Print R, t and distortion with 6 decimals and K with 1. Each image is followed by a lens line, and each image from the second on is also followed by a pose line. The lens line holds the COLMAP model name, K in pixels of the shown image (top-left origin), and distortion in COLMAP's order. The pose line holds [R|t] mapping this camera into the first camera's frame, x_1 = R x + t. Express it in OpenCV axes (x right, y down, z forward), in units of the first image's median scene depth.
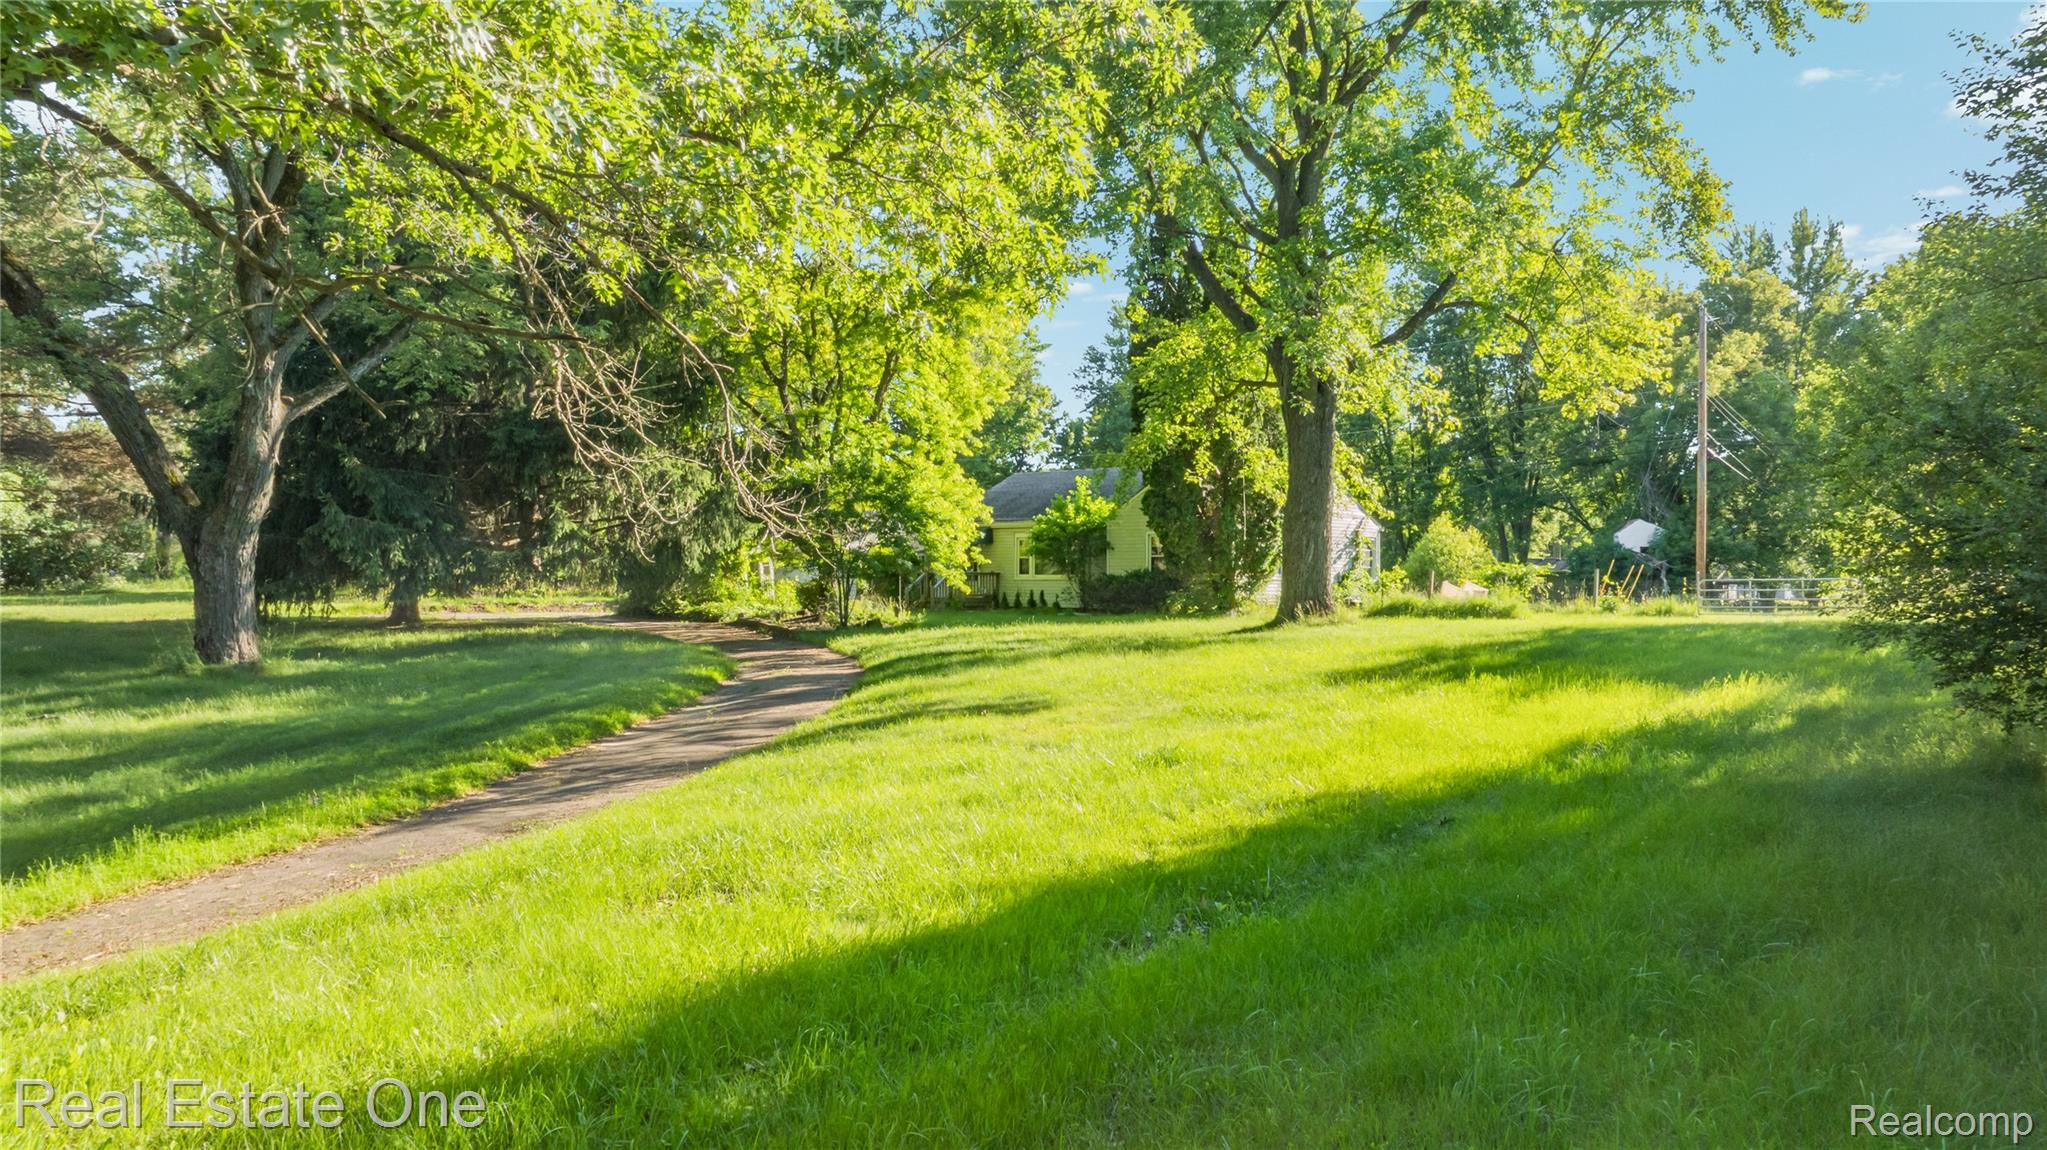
lens RADIAL K [[1461.4, 0, 1021.4], [0, 1461.4, 568.3], [0, 0, 1]] dist [-0.030167, -0.000039]
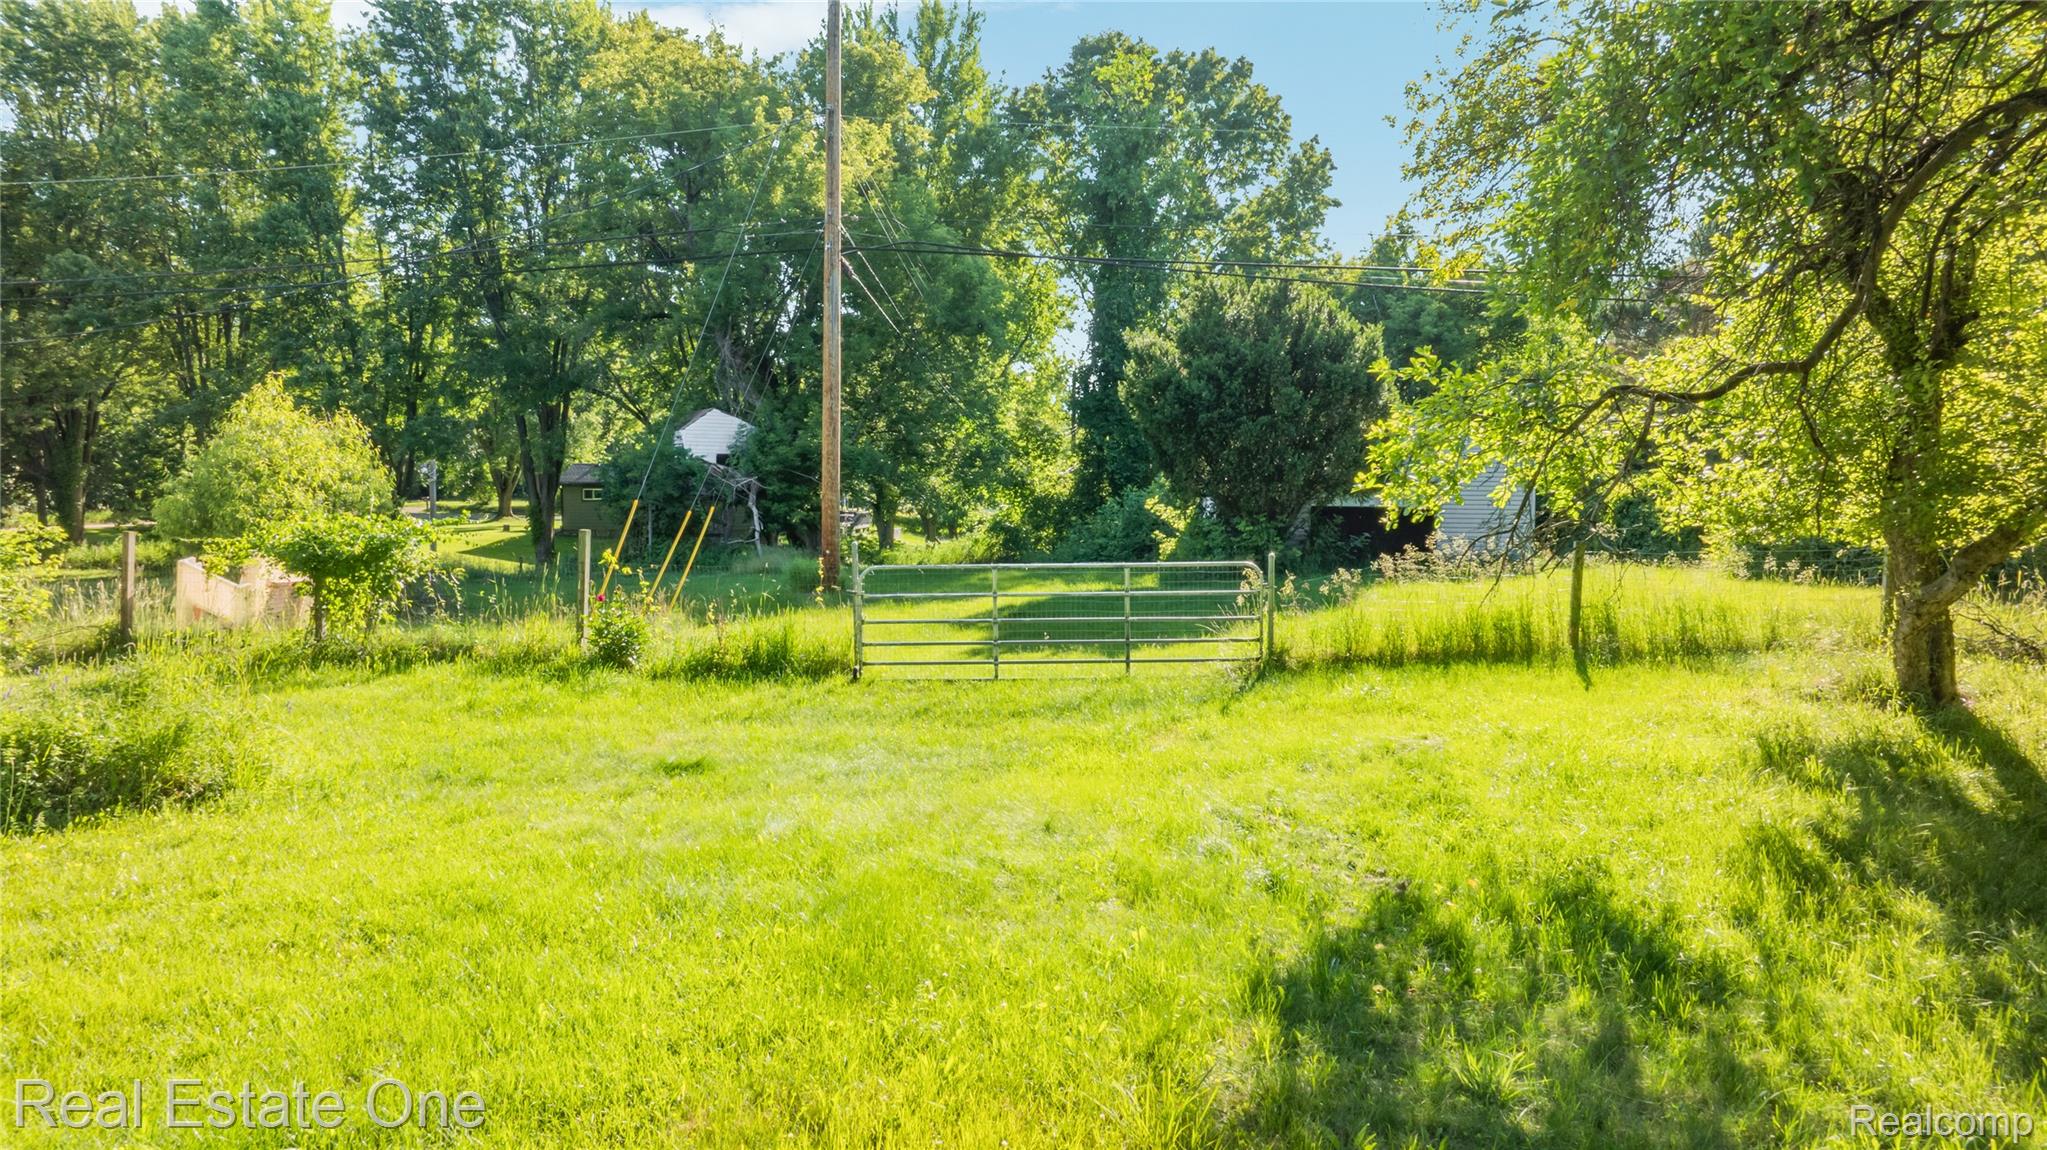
lens RADIAL K [[1461.0, 0, 1039.7], [0, 1461.0, 574.1], [0, 0, 1]] dist [-0.026284, -0.001316]
pose [[0.817150, -0.035237, 0.575347, 0.292073], [-0.007741, 0.997369, 0.072077, -0.015467], [-0.576373, -0.063352, 0.814727, 0.670870]]
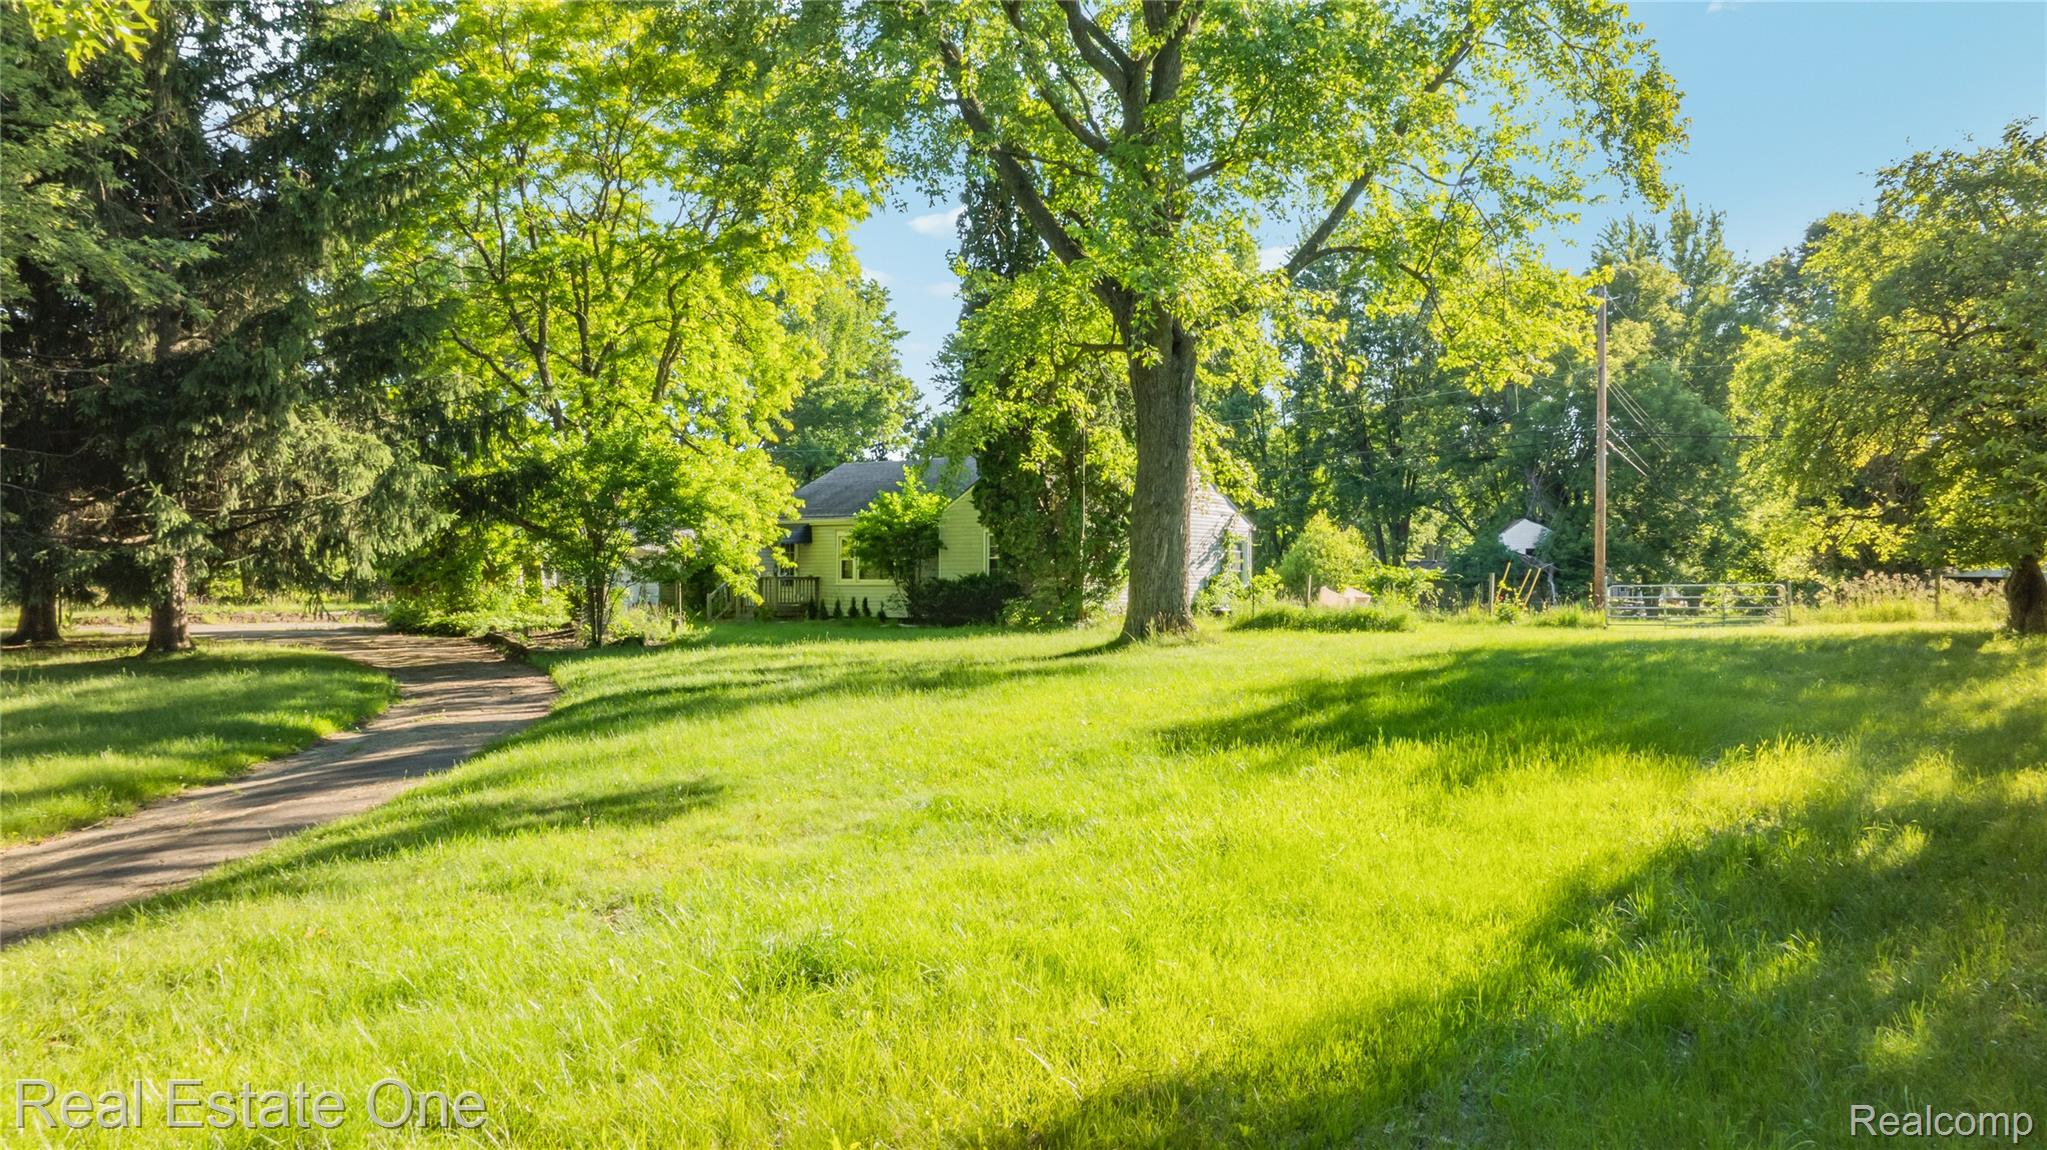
lens RADIAL K [[1461.0, 0, 1039.7], [0, 1461.0, 574.1], [0, 0, 1]] dist [-0.026284, -0.001316]
pose [[0.995501, 0.000383, 0.094749, 0.039266], [-0.000672, 0.999995, 0.003013, -0.001557], [-0.094748, -0.003063, 0.995497, 0.150081]]
